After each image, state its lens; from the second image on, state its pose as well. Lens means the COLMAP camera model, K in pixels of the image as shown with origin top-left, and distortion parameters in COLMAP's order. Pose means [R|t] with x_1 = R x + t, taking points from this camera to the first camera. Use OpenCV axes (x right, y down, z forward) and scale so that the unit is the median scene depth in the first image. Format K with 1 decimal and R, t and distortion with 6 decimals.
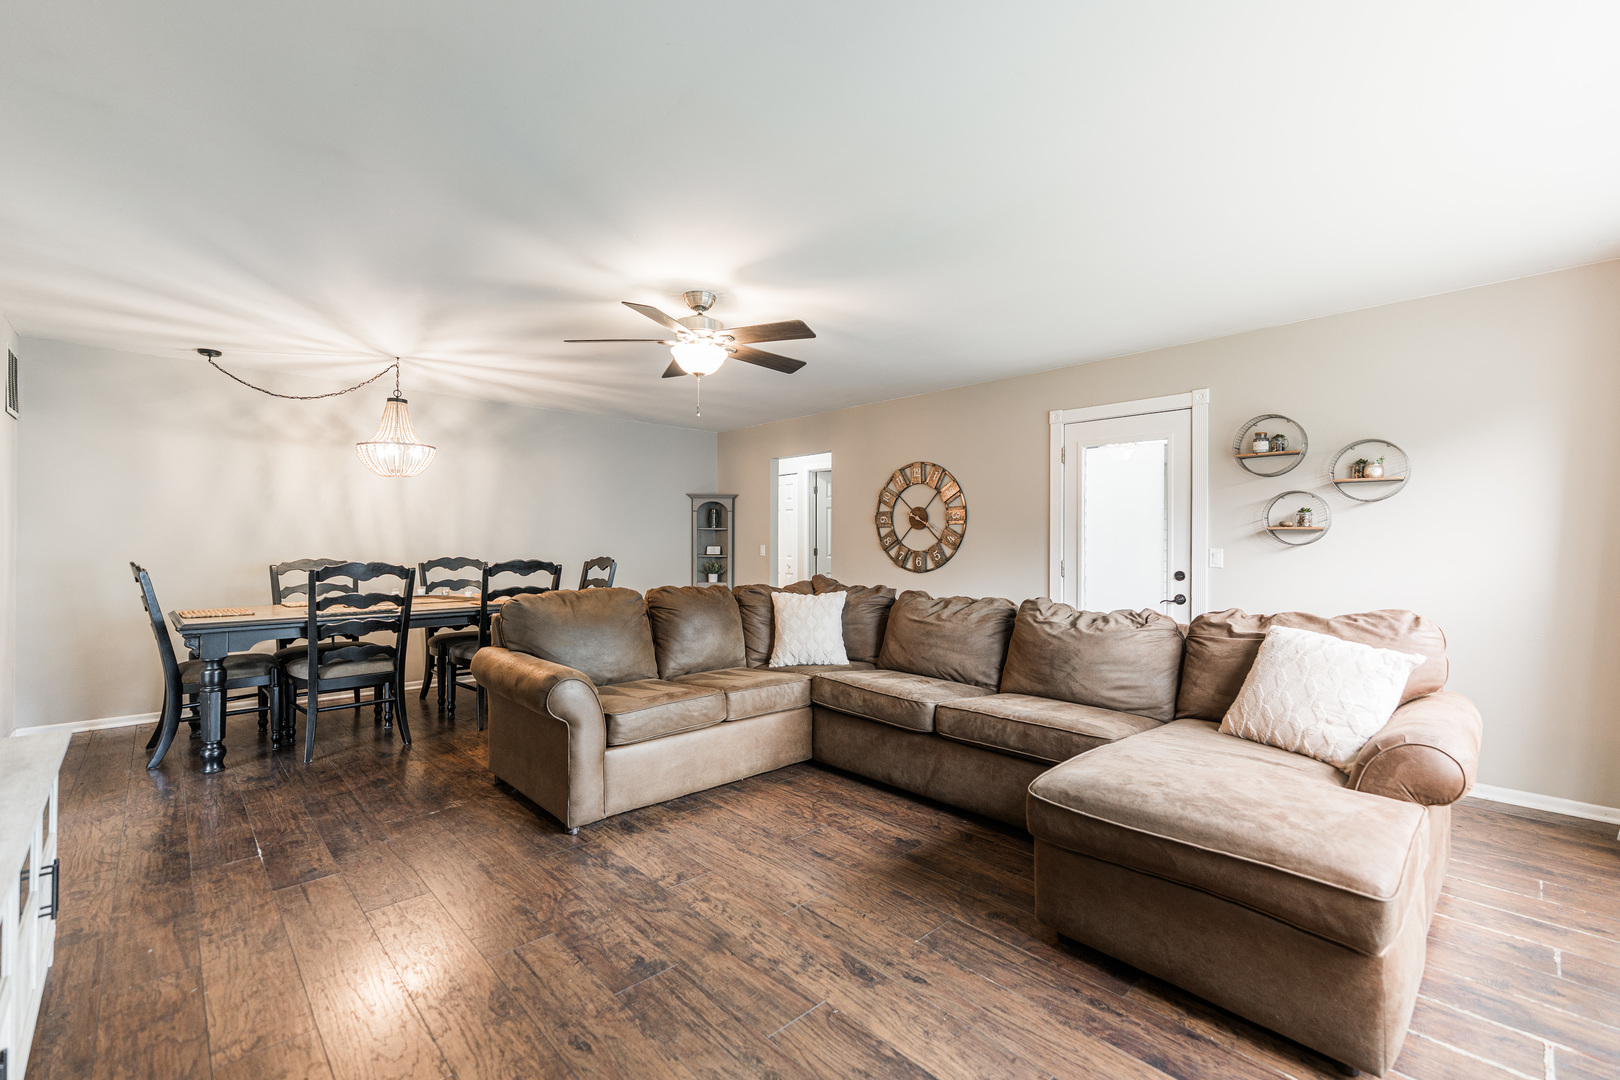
lens RADIAL K [[681.5, 0, 810.0], [0, 681.5, 540.0], [0, 0, 1]] dist [-0.001980, -0.000363]
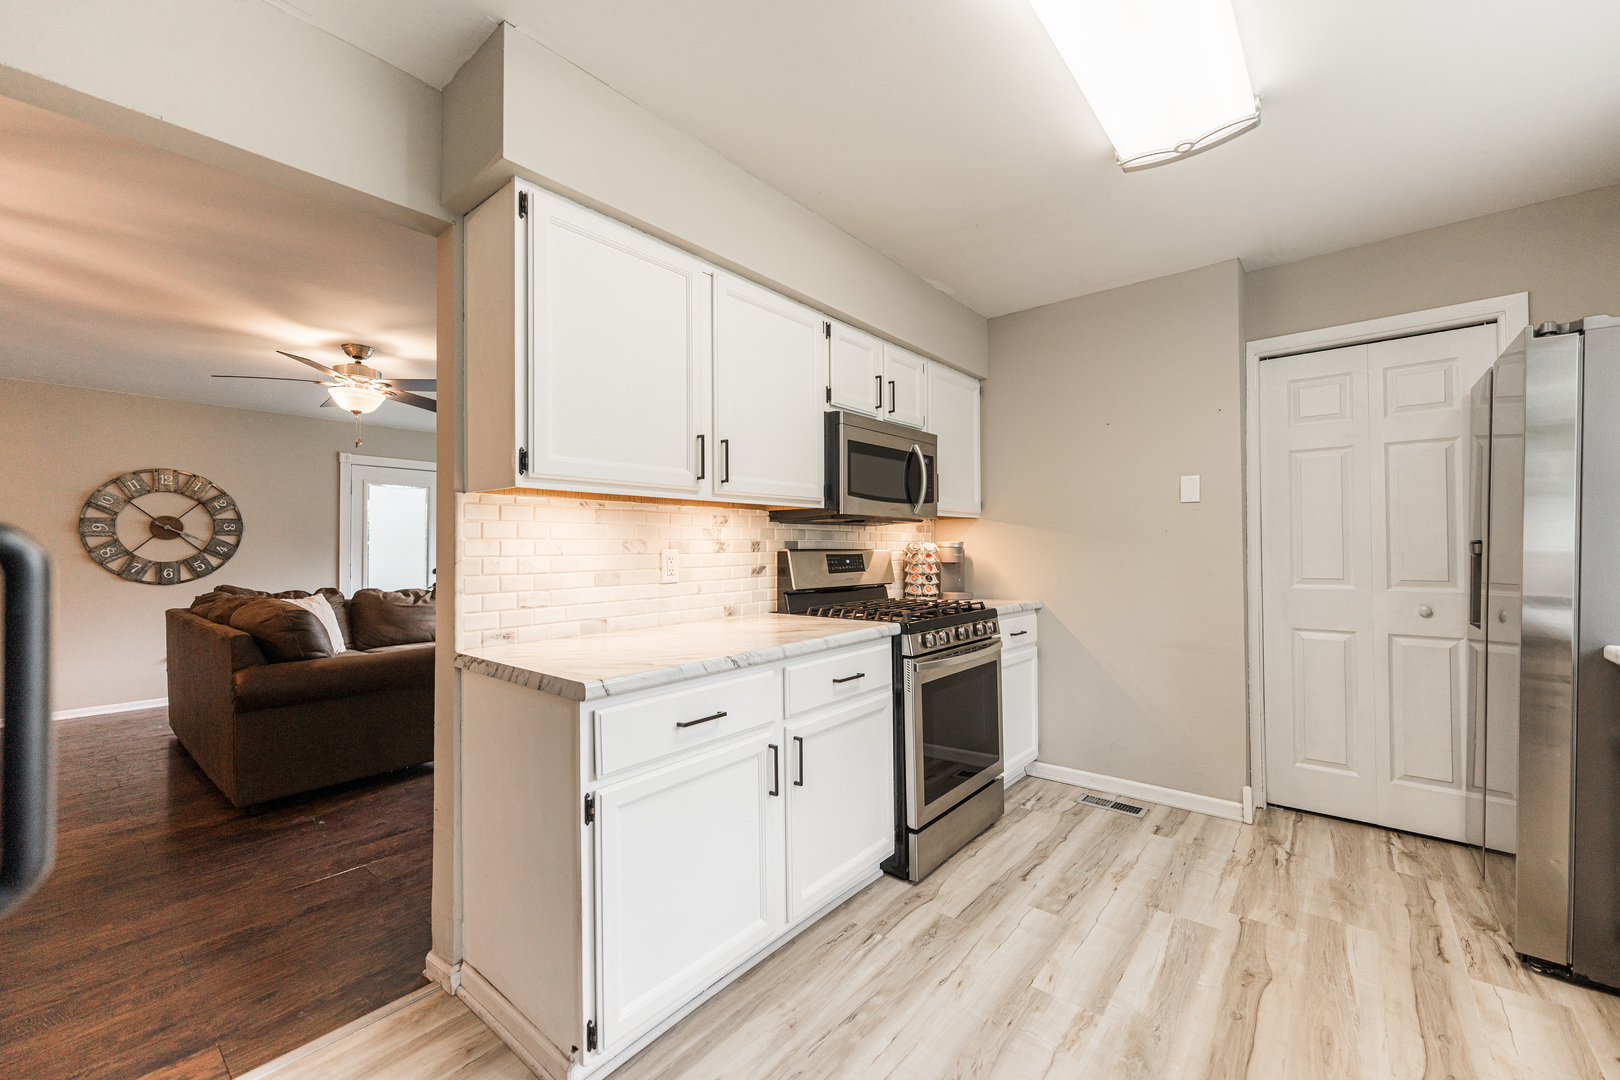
lens RADIAL K [[643.3, 0, 805.6], [0, 643.3, 543.7], [0, 0, 1]] dist [-0.000313, 0.000074]
pose [[-0.114043, 0.006958, 0.993451, -0.885475], [0.002216, 0.999975, -0.006749, -0.001661], [-0.993473, 0.001432, -0.114055, 0.222566]]
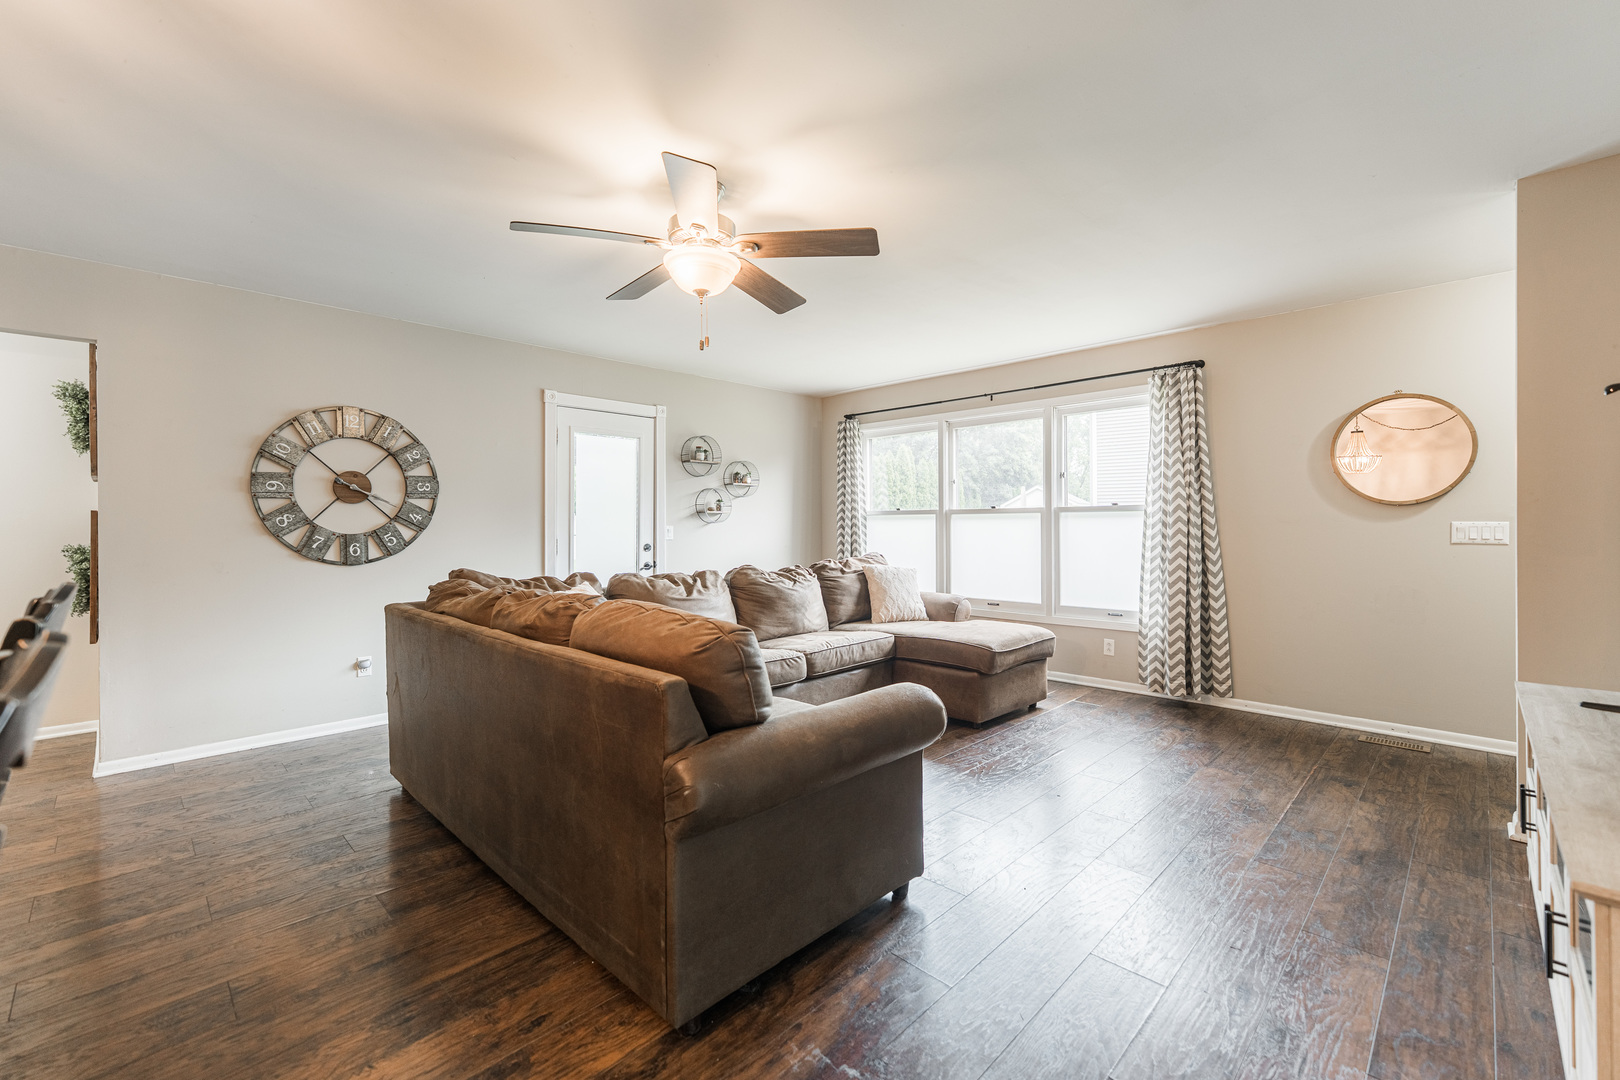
lens RADIAL K [[678.2, 0, 805.2], [0, 678.2, 527.6], [0, 0, 1]] dist [-0.000686, -0.000330]
pose [[-0.030565, -0.009109, 0.999491, -0.580785], [-0.001068, 0.999958, 0.009080, 0.002627], [-0.999532, -0.000790, -0.030574, 0.586324]]
